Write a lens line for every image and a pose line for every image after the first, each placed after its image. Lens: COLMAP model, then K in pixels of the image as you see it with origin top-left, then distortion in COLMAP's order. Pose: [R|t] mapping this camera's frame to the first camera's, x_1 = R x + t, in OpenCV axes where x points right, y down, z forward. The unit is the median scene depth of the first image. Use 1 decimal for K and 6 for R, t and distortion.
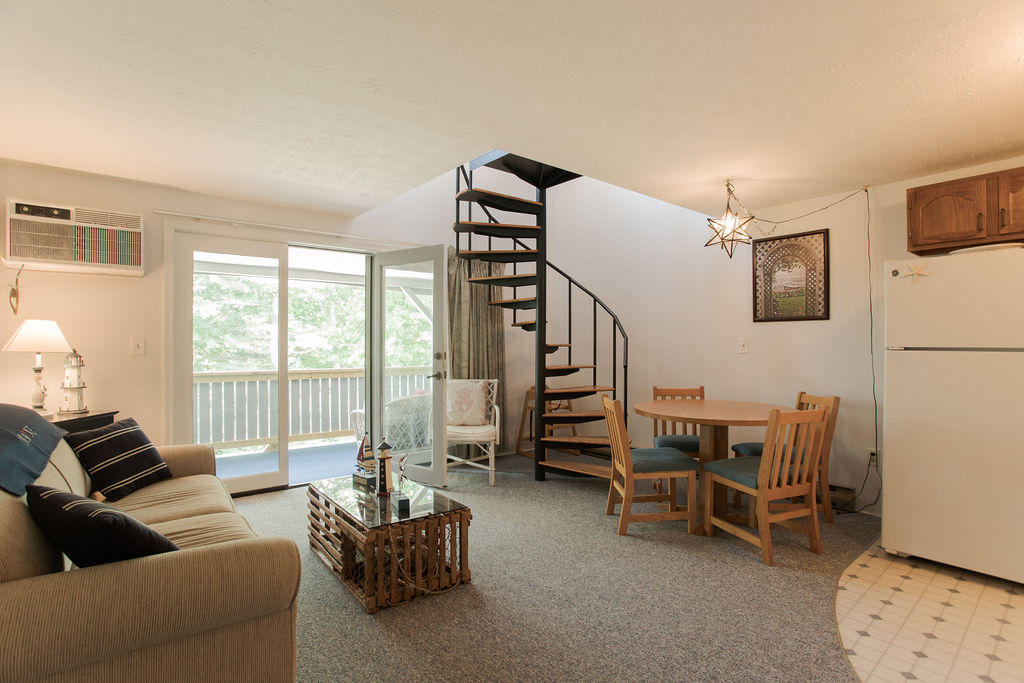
lens RADIAL K [[499.5, 0, 508.7], [0, 499.5, 342.3], [0, 0, 1]] dist [-0.091285, 0.046963]
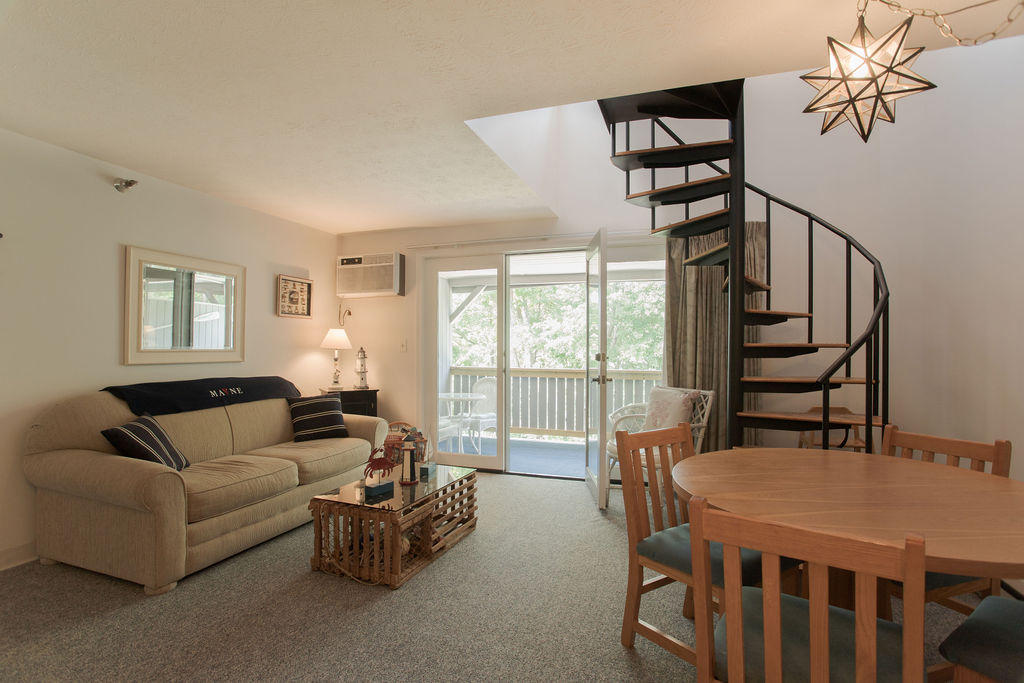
lens RADIAL K [[499.5, 0, 508.7], [0, 499.5, 342.3], [0, 0, 1]] dist [-0.091285, 0.046963]
pose [[0.524292, -0.003661, -0.851531, 0.520323], [0.000769, 0.999992, -0.003826, 0.004174], [0.851538, 0.001351, 0.524291, 0.416933]]
